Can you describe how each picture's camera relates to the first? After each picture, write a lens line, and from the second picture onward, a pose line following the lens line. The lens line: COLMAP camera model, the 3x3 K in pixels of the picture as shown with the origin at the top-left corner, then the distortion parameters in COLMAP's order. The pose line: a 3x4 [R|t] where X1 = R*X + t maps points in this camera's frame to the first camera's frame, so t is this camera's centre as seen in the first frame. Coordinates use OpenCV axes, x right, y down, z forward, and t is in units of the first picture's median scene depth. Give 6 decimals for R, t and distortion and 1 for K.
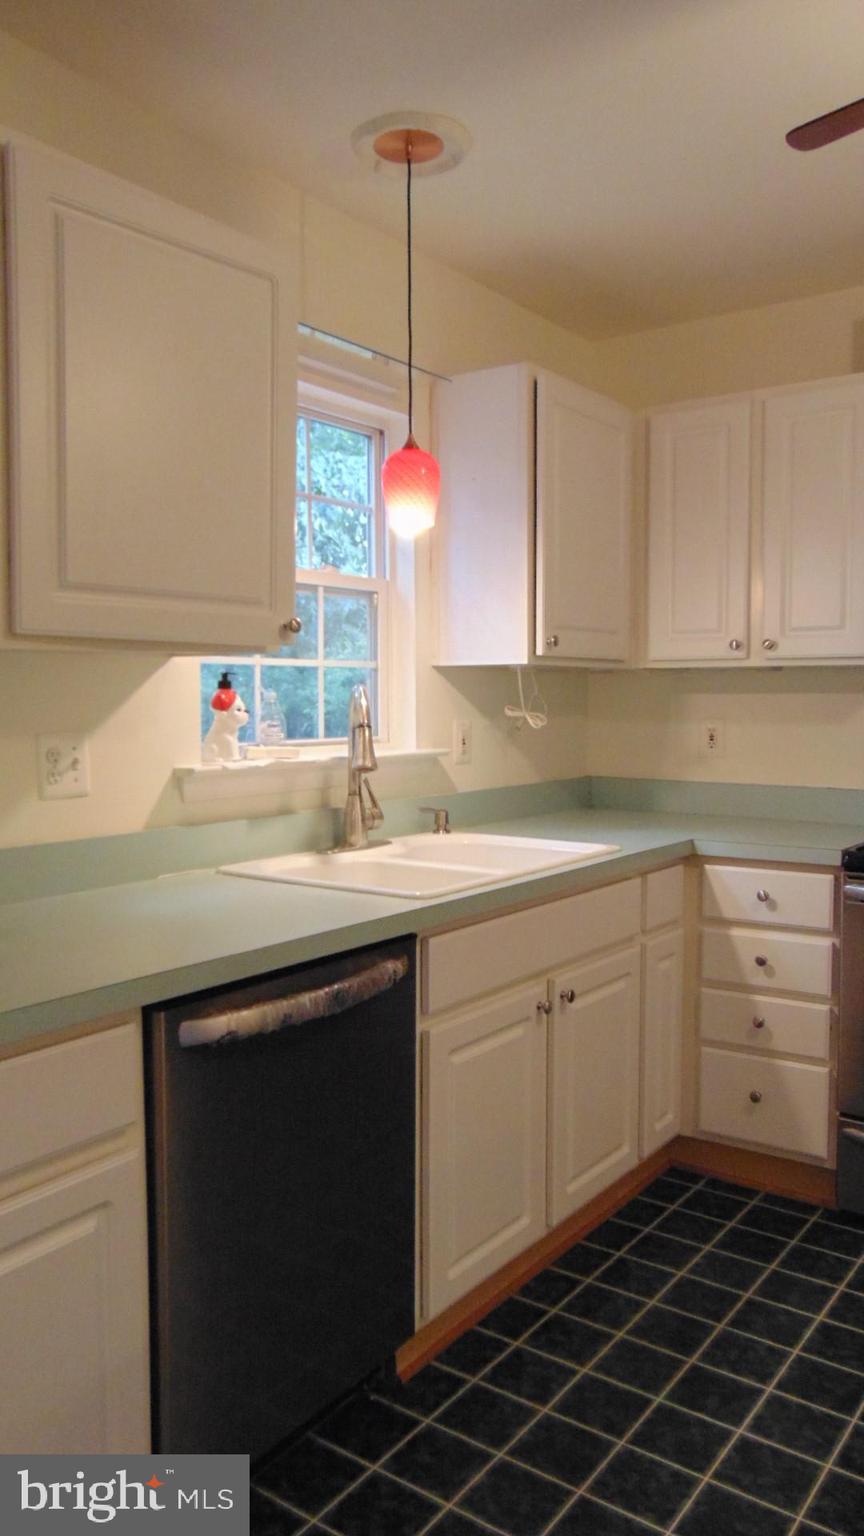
lens RADIAL K [[1153.5, 0, 438.9], [0, 1153.5, 779.6], [0, 0, 1]] dist [-0.025451, 0.064582]
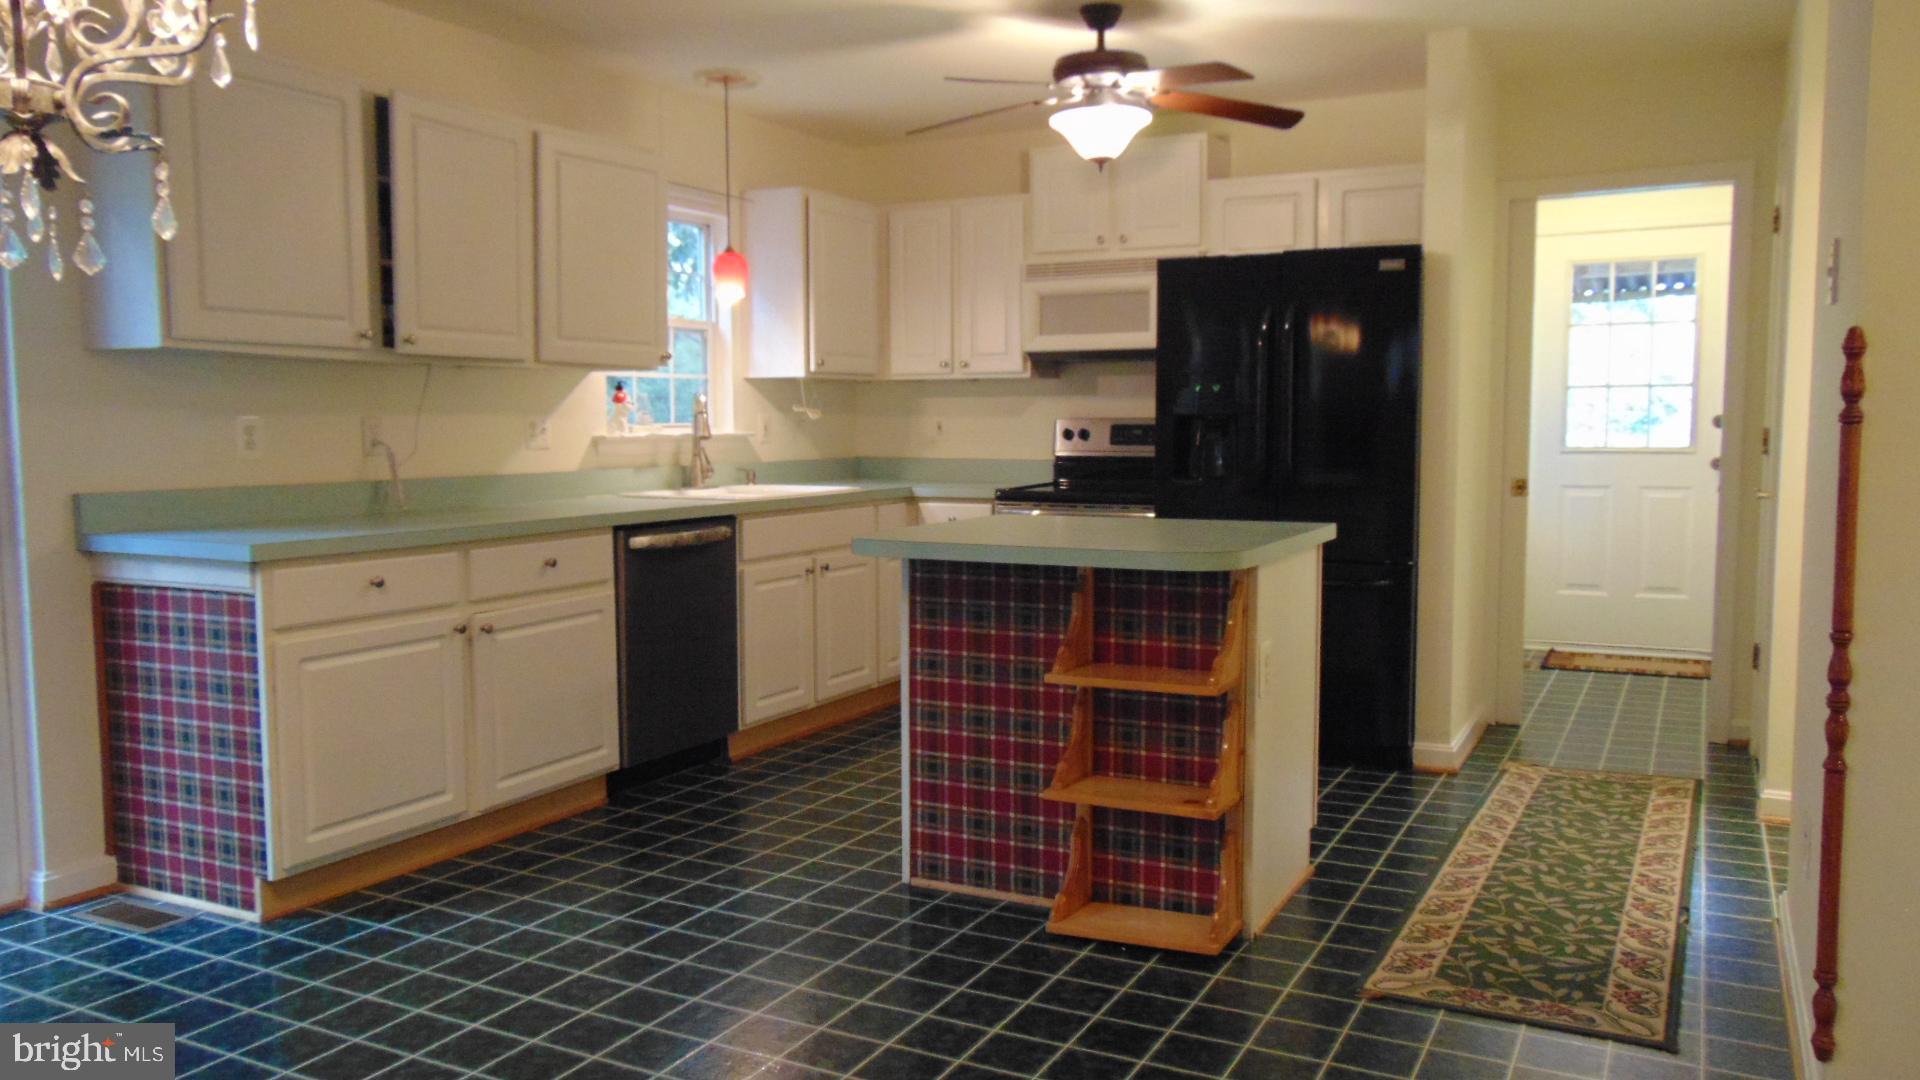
lens RADIAL K [[1441.9, 0, 965.3], [0, 1441.9, 551.3], [0, 0, 1]] dist [-0.025451, 0.064582]
pose [[0.990185, -0.011816, 0.139263, 0.017419], [0.009084, 0.999754, 0.020237, 0.104898], [-0.139468, -0.018773, 0.990049, -1.026679]]
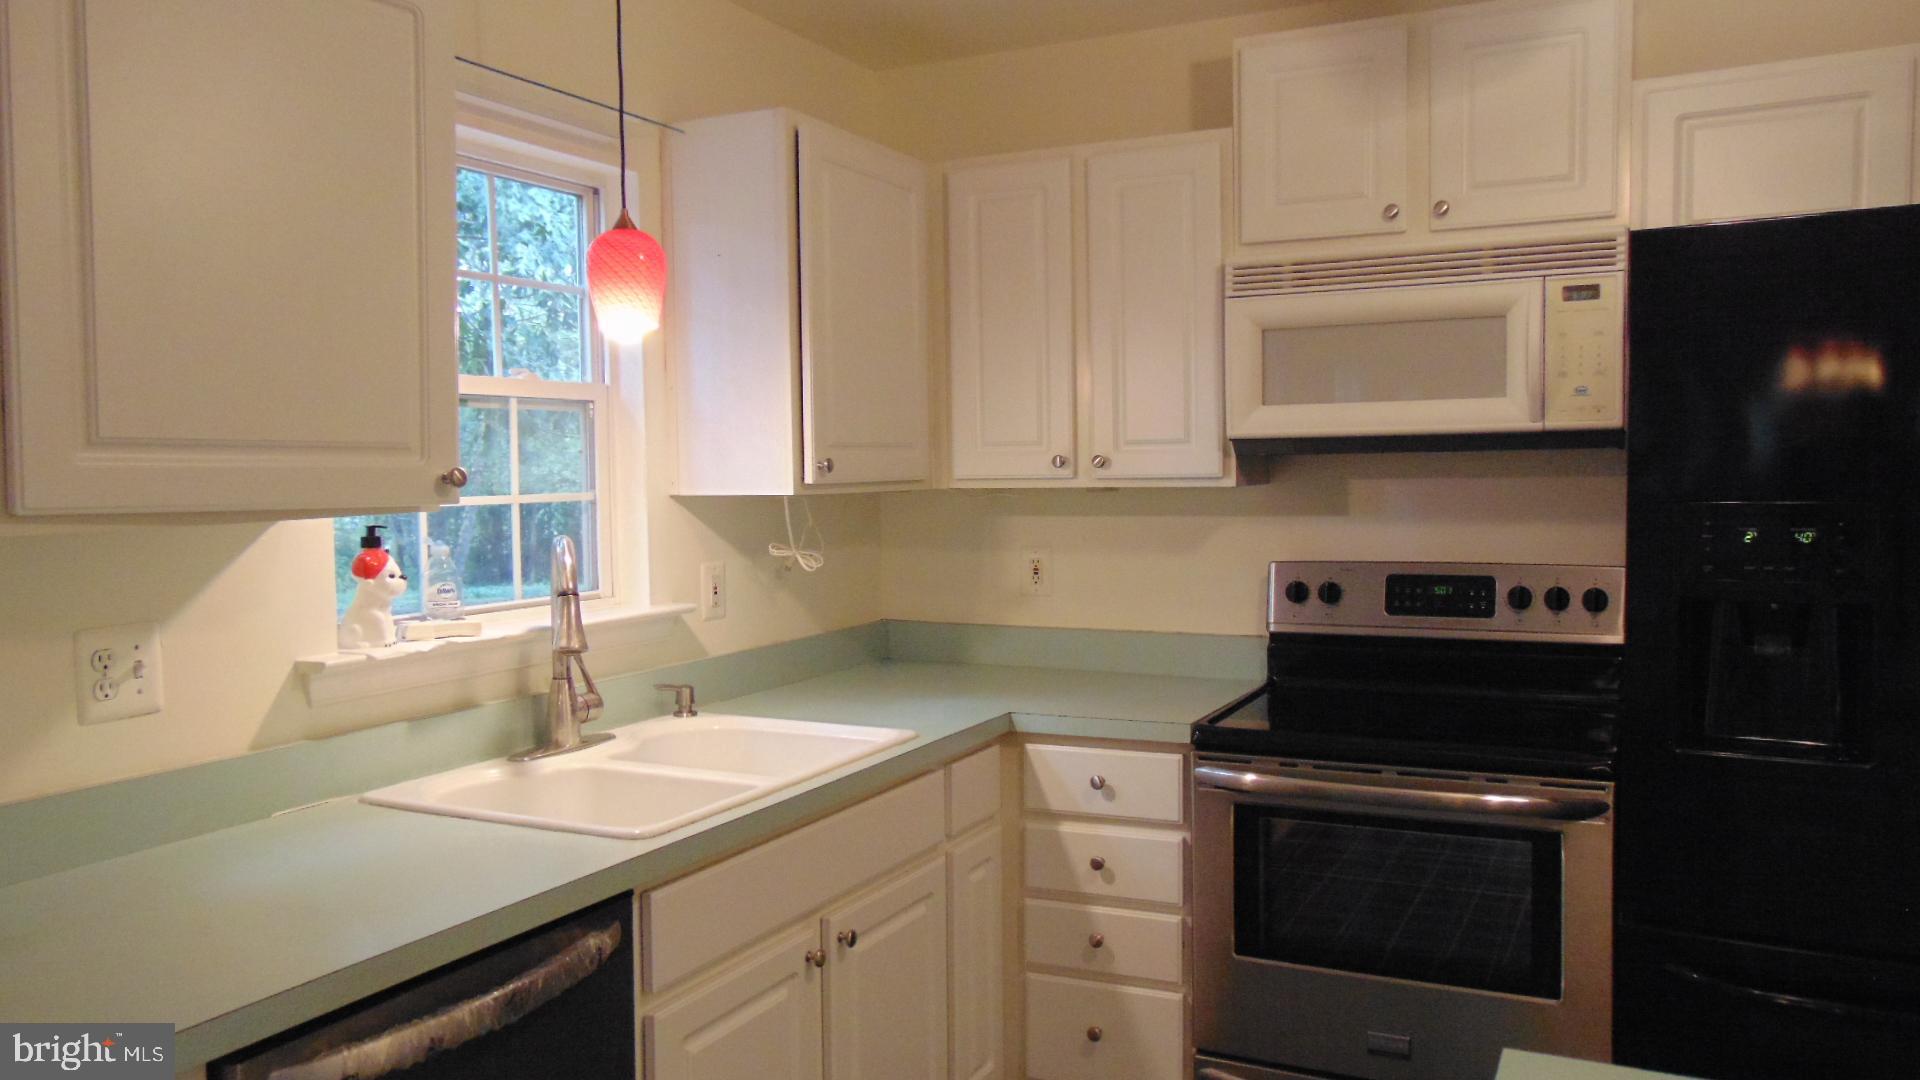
lens RADIAL K [[1441.9, 0, 963.9], [0, 1441.9, 538.4], [0, 0, 1]] dist [-0.025451, 0.064582]
pose [[0.986135, -0.016919, 0.165078, 0.030252], [0.020616, 0.999573, -0.020709, -0.049892], [-0.164657, 0.023825, 0.986063, 0.032109]]
